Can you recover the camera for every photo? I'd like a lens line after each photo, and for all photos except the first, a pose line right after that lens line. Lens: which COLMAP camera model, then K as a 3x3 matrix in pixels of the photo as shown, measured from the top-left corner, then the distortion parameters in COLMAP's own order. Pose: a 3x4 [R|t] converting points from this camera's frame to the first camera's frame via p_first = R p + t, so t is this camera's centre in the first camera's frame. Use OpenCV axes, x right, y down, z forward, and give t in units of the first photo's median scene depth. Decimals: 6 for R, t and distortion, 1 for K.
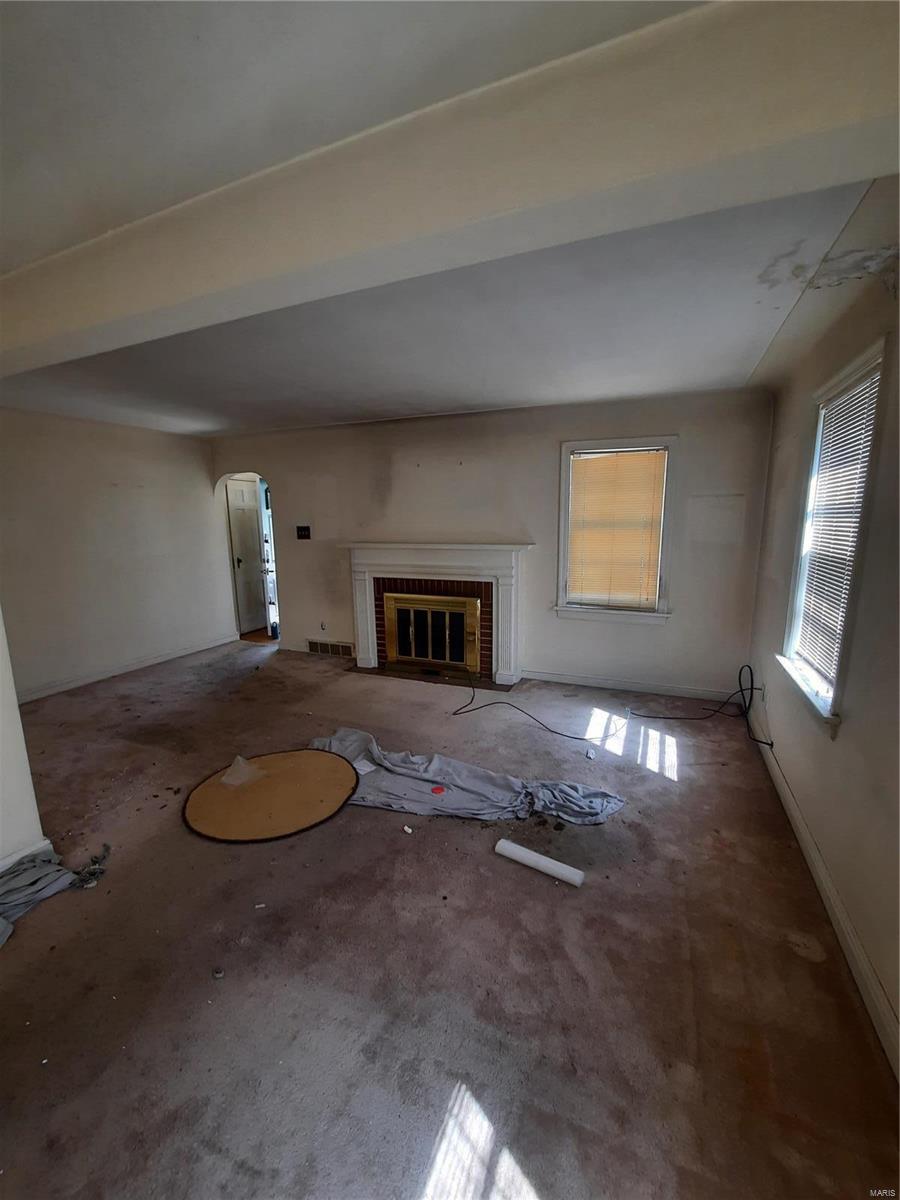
lens RADIAL K [[480.6, 0, 457.0], [0, 480.6, 605.0], [0, 0, 1]] dist [-0.024917, 0.001008]
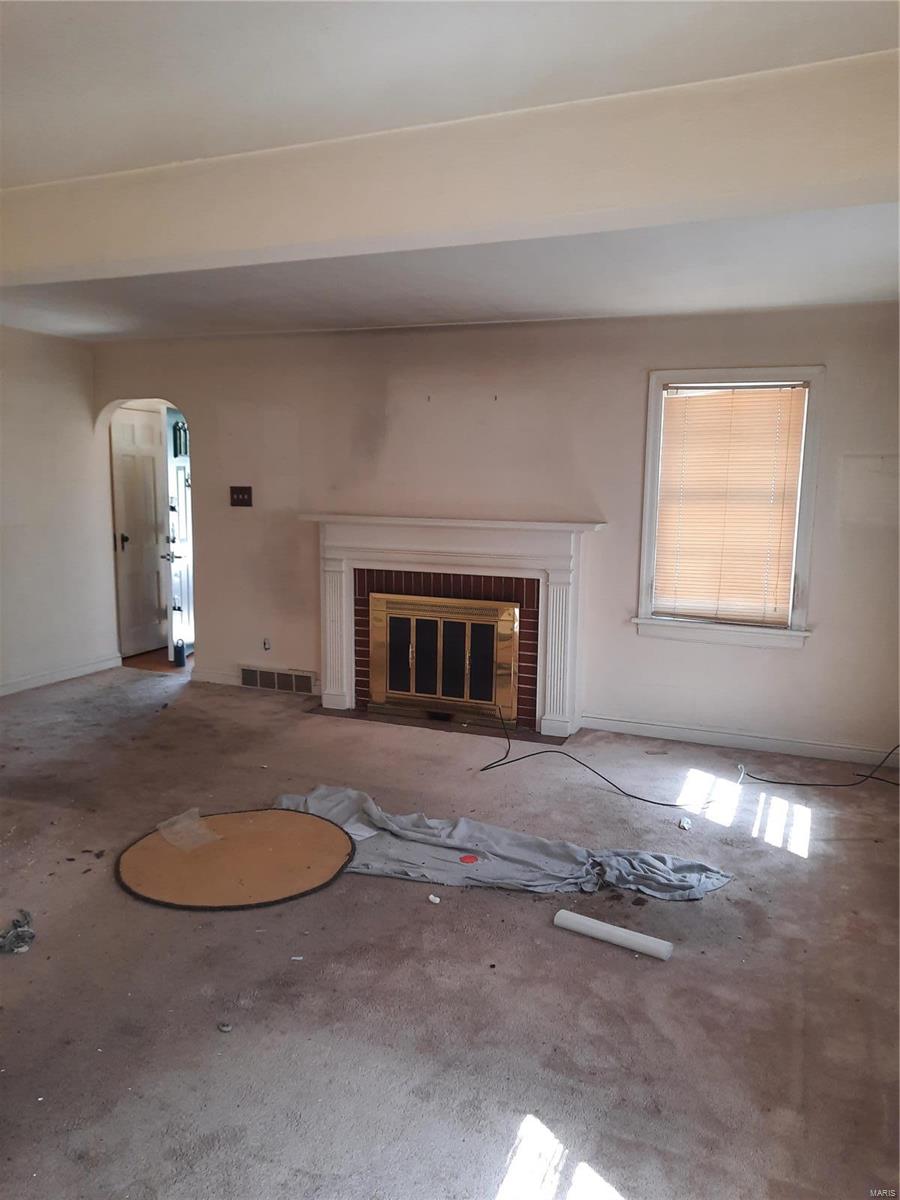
lens RADIAL K [[866.3, 0, 451.4], [0, 866.3, 602.7], [0, 0, 1]] dist [0.022249, -0.017426]
pose [[0.999680, 0.025180, -0.002292, -0.061387], [-0.025247, 0.999013, -0.036549, 0.044177], [0.001370, 0.036595, 0.999329, -0.259023]]
